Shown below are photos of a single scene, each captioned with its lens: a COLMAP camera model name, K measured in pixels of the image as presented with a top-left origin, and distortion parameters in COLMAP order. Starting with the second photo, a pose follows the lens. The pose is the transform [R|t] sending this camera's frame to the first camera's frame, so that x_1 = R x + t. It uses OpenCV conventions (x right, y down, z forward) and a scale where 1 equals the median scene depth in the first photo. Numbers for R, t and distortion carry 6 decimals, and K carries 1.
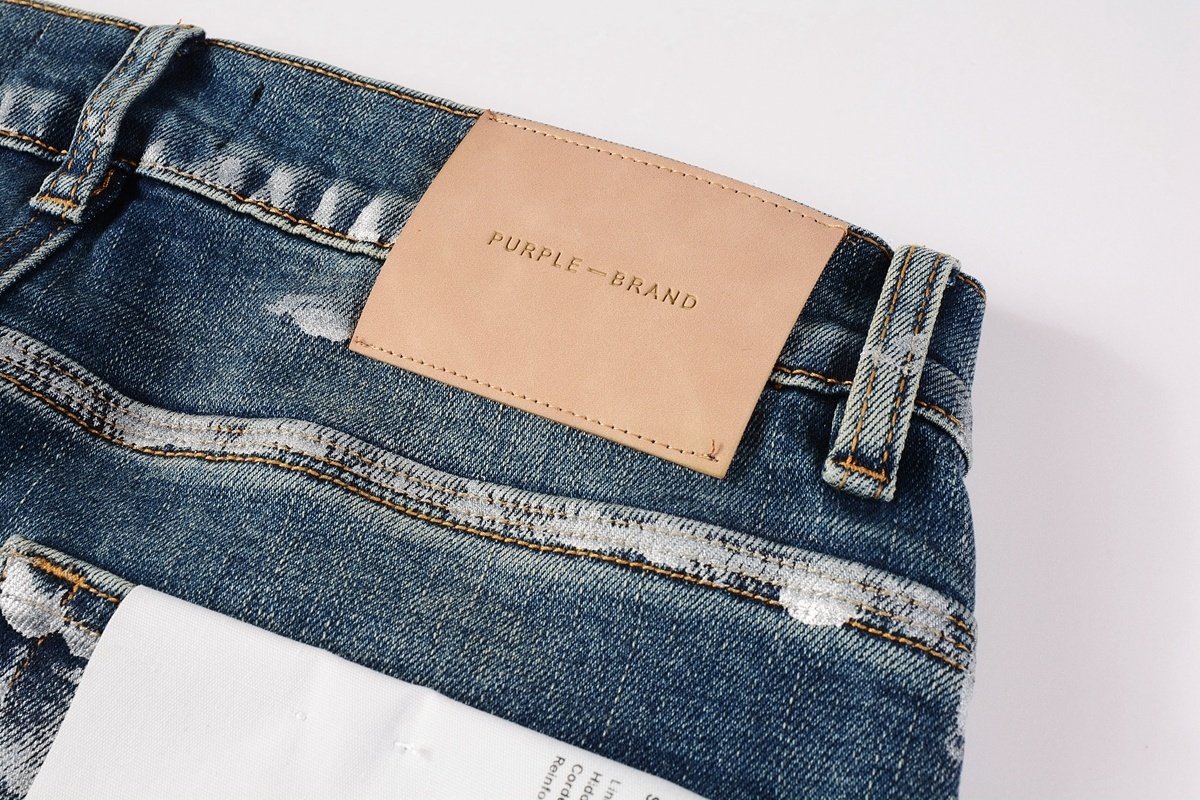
lens RADIAL K [[1383.2, 0, 600.0], [0, 1383.2, 400.0], [0, 0, 1]] dist [0.014088, -0.004237]
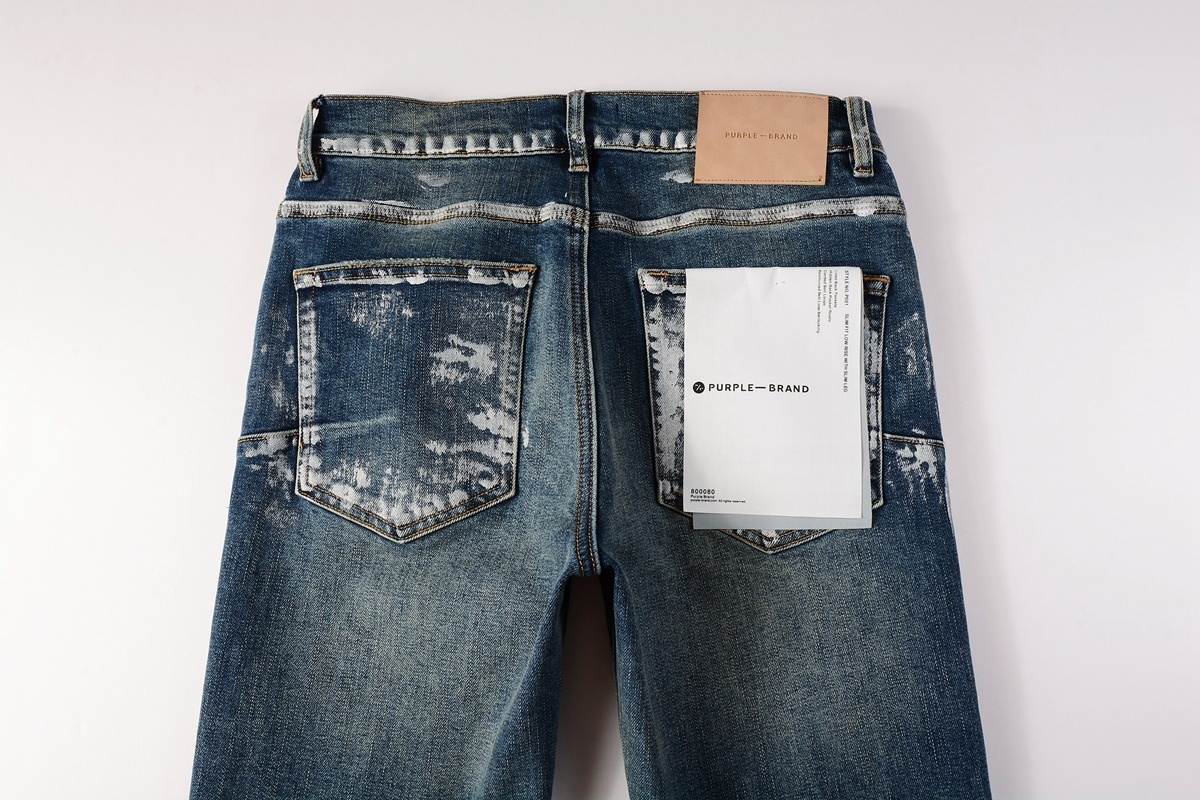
lens RADIAL K [[863.9, 0, 600.0], [0, 863.9, 400.0], [0, 0, 1]] dist [-0.035422, 0.000130]
pose [[0.930829, -0.353390, 0.093125, -0.806608], [0.307689, 0.895322, 0.322067, -0.320896], [-0.197192, -0.271136, 0.942126, -1.046463]]
